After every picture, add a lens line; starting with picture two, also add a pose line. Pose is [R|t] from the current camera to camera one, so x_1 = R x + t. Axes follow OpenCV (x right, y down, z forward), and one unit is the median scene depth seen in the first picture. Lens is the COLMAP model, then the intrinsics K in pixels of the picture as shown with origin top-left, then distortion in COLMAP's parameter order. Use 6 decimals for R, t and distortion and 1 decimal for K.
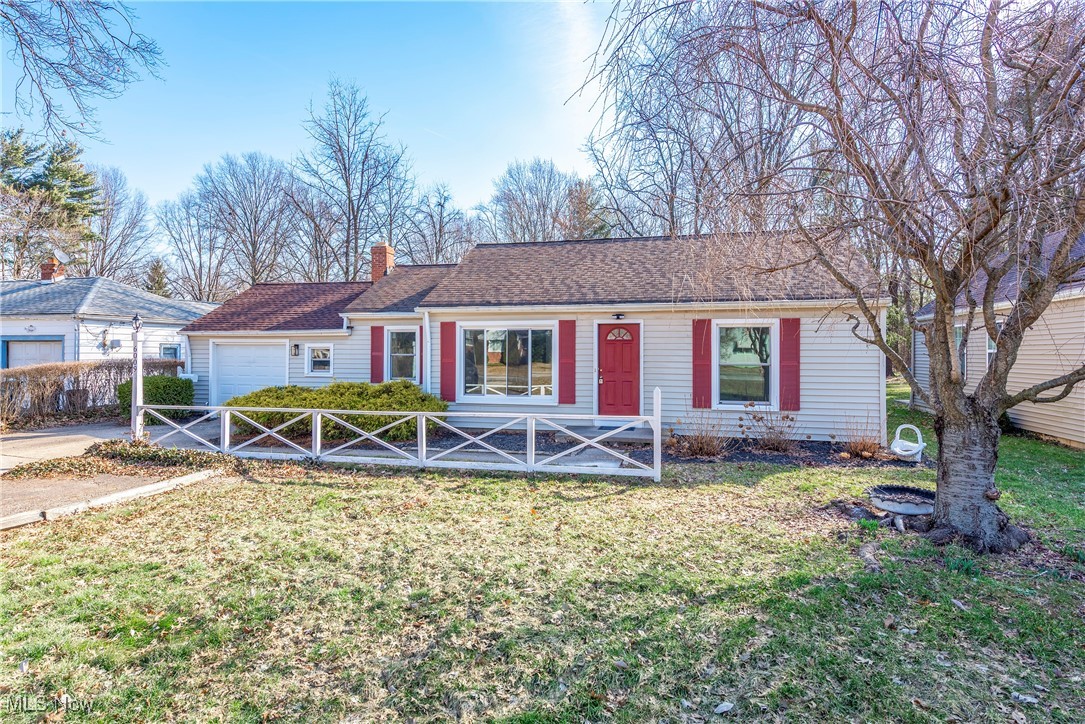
lens RADIAL K [[553.5, 0, 534.3], [0, 553.5, 338.4], [0, 0, 1]] dist [0.005372, -0.003973]
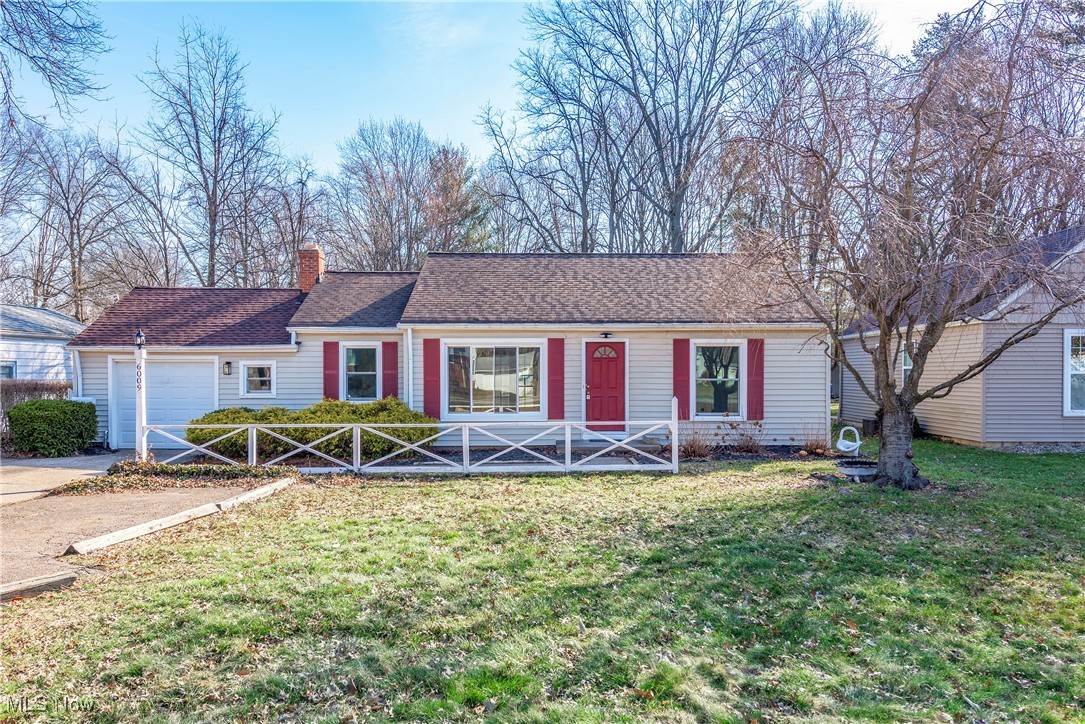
lens RADIAL K [[754.8, 0, 543.8], [0, 754.8, 367.3], [0, 0, 1]] dist [0.002368, -0.002747]
pose [[0.969918, -0.001457, 0.243429, -0.312585], [-0.002898, 0.999842, 0.017533, -0.003544], [-0.243416, -0.017711, 0.969760, -0.365629]]
